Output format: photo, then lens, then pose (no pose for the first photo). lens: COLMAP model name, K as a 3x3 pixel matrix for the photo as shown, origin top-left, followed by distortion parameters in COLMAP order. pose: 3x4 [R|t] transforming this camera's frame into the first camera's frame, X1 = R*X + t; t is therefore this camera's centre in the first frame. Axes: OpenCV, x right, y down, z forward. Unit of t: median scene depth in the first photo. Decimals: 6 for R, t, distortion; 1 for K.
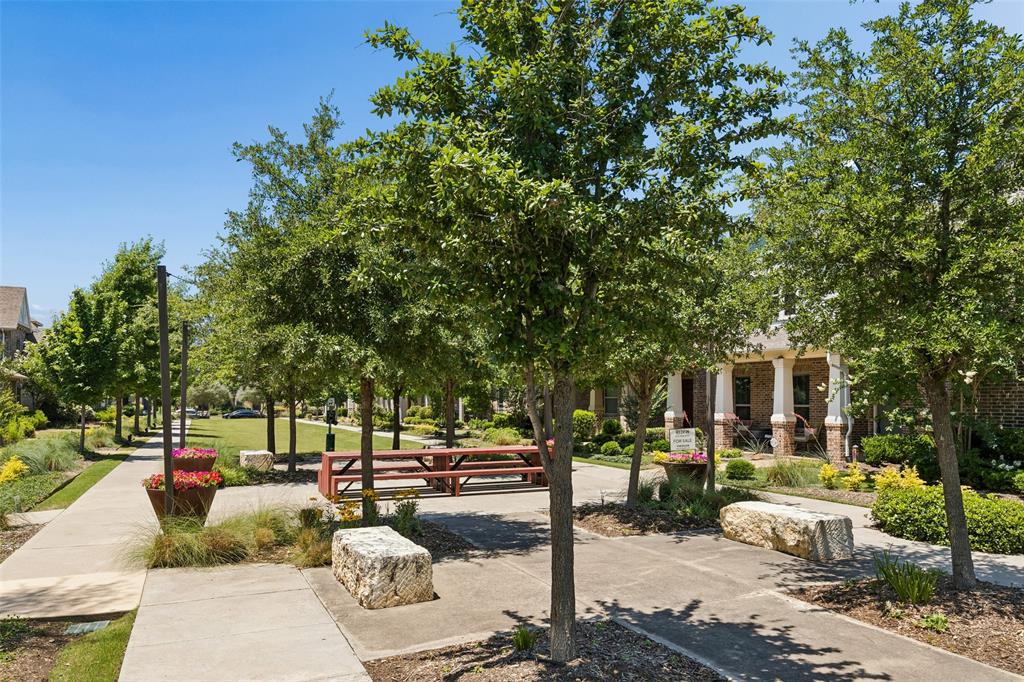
lens RADIAL K [[723.7, 0, 511.9], [0, 723.7, 342.3], [0, 0, 1]] dist [0.000217, 0.001414]
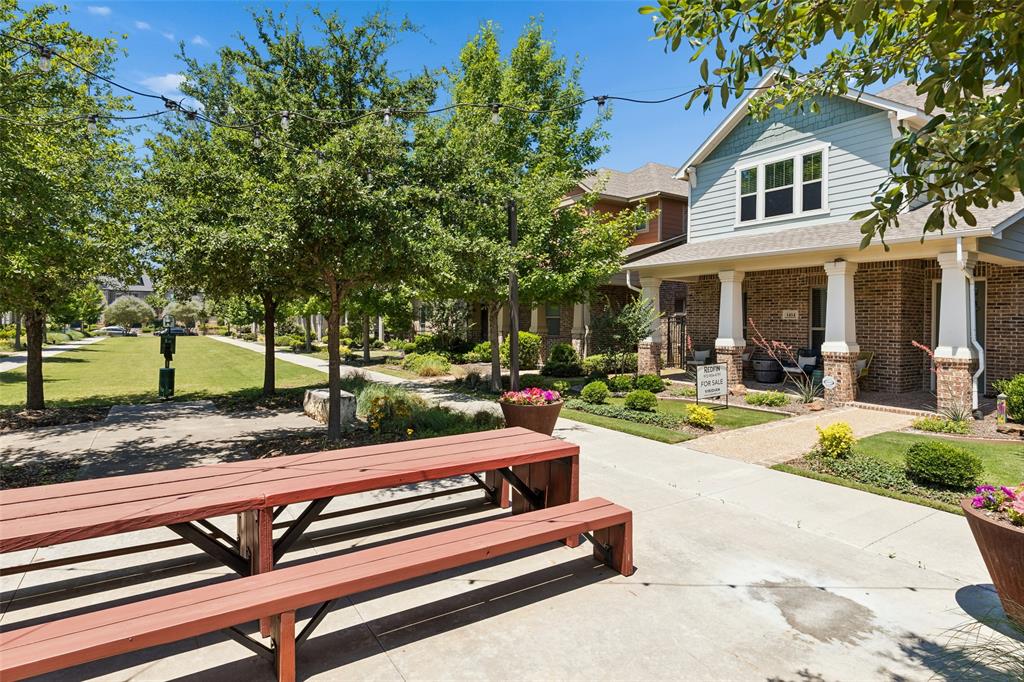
lens RADIAL K [[548.9, 0, 521.3], [0, 548.9, 323.0], [0, 0, 1]] dist [0.004124, -0.000053]
pose [[0.985985, 0.004217, 0.166779, -0.012248], [-0.018372, 0.996345, 0.083420, 0.031673], [-0.165818, -0.085315, 0.982459, 0.393426]]
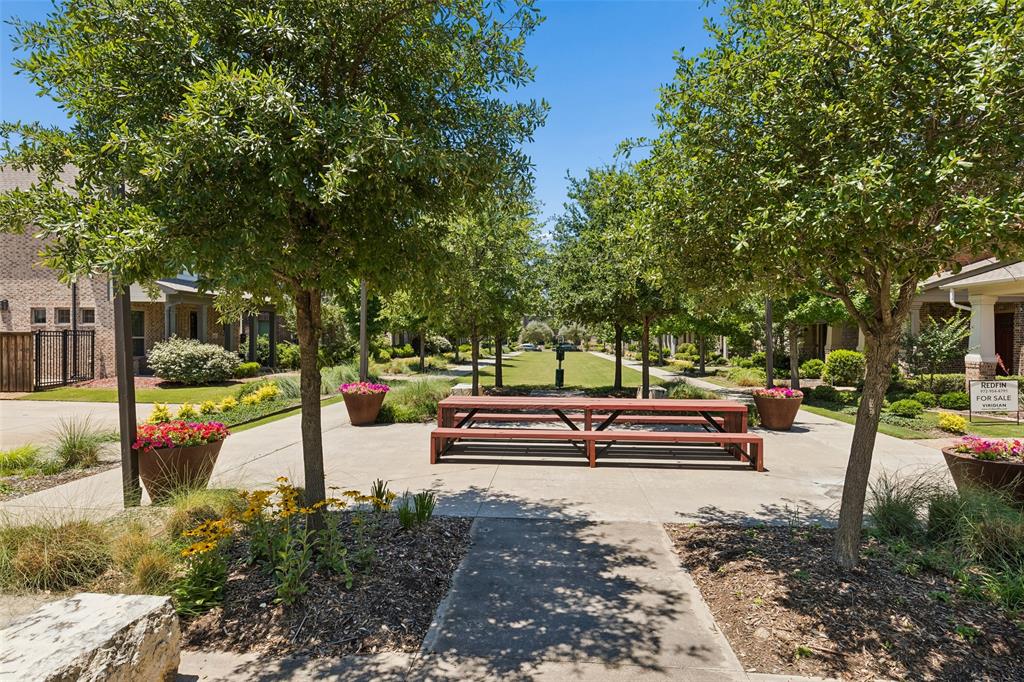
lens RADIAL K [[548.9, 0, 511.6], [0, 548.9, 338.8], [0, 0, 1]] dist [0.004124, -0.000053]
pose [[0.879628, 0.005325, -0.475633, 0.058561], [0.033093, 0.996829, 0.072362, 0.019120], [0.474510, -0.079391, 0.876663, 0.234385]]
